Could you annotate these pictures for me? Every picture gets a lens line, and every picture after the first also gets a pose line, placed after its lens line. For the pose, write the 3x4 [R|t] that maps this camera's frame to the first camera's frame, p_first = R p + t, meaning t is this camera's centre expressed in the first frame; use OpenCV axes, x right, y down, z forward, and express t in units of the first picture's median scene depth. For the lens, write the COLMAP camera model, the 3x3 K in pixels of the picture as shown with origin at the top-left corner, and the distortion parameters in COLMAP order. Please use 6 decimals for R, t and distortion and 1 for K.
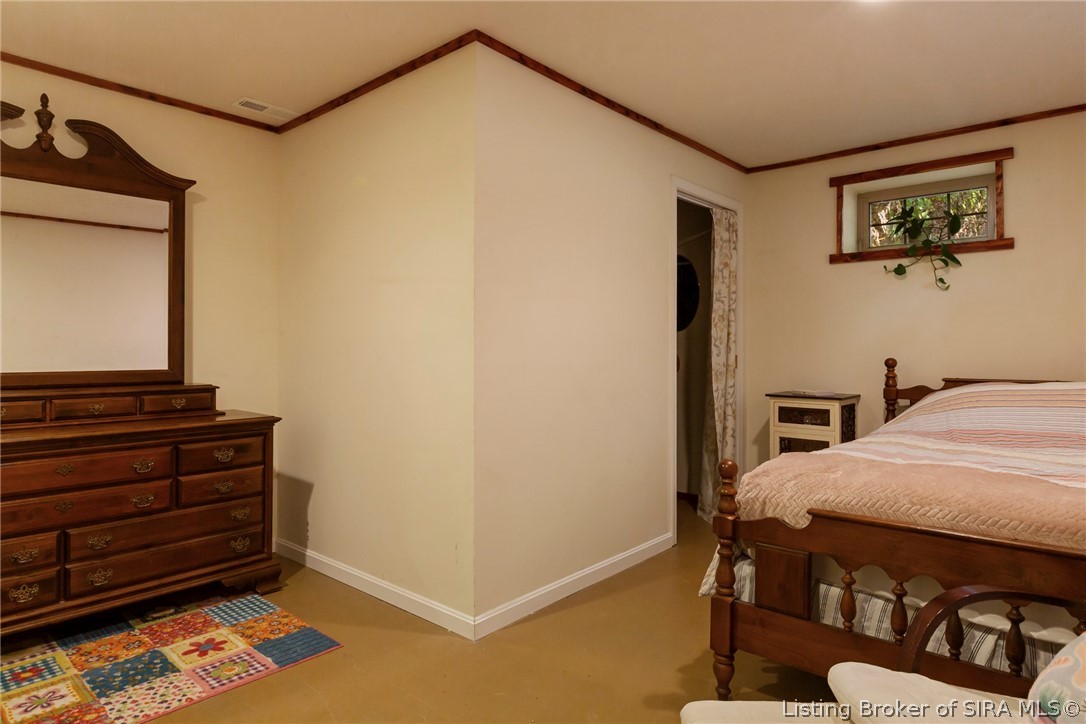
lens RADIAL K [[621.1, 0, 543.6], [0, 621.1, 356.8], [0, 0, 1]] dist [-0.007379, 0.003051]
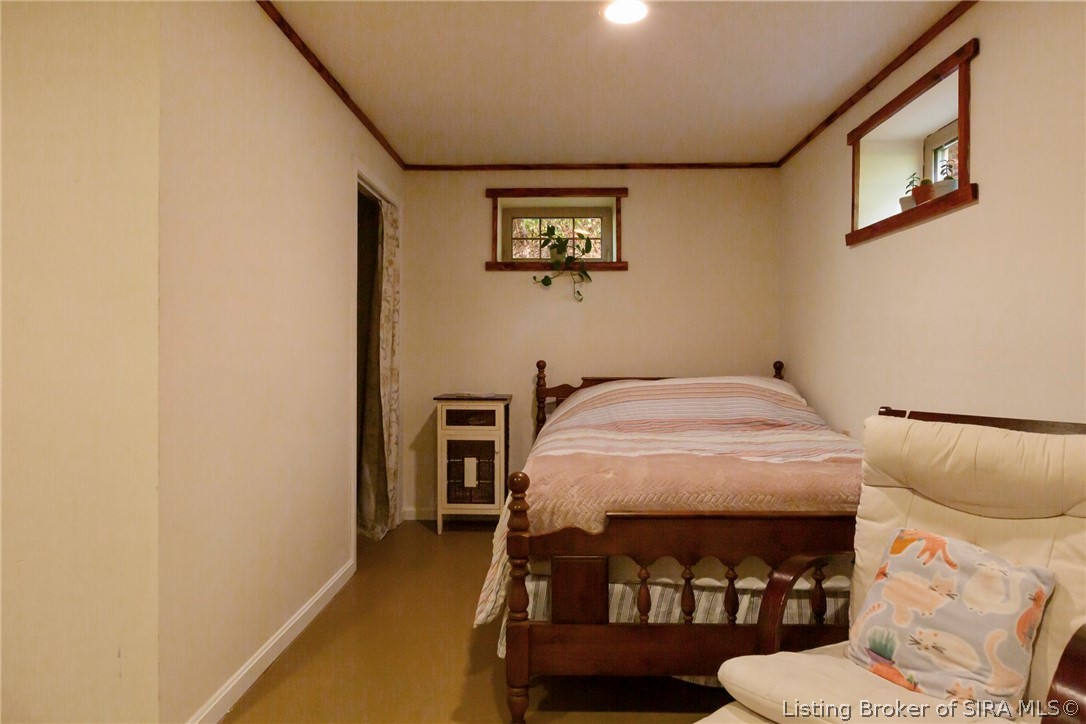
lens RADIAL K [[621.1, 0, 541.3], [0, 621.1, 357.2], [0, 0, 1]] dist [-0.007379, 0.003051]
pose [[0.777828, -0.003550, 0.628467, -0.139866], [0.005476, 0.999984, -0.001129, -0.002138], [-0.628454, 0.004320, 0.777835, 0.142055]]
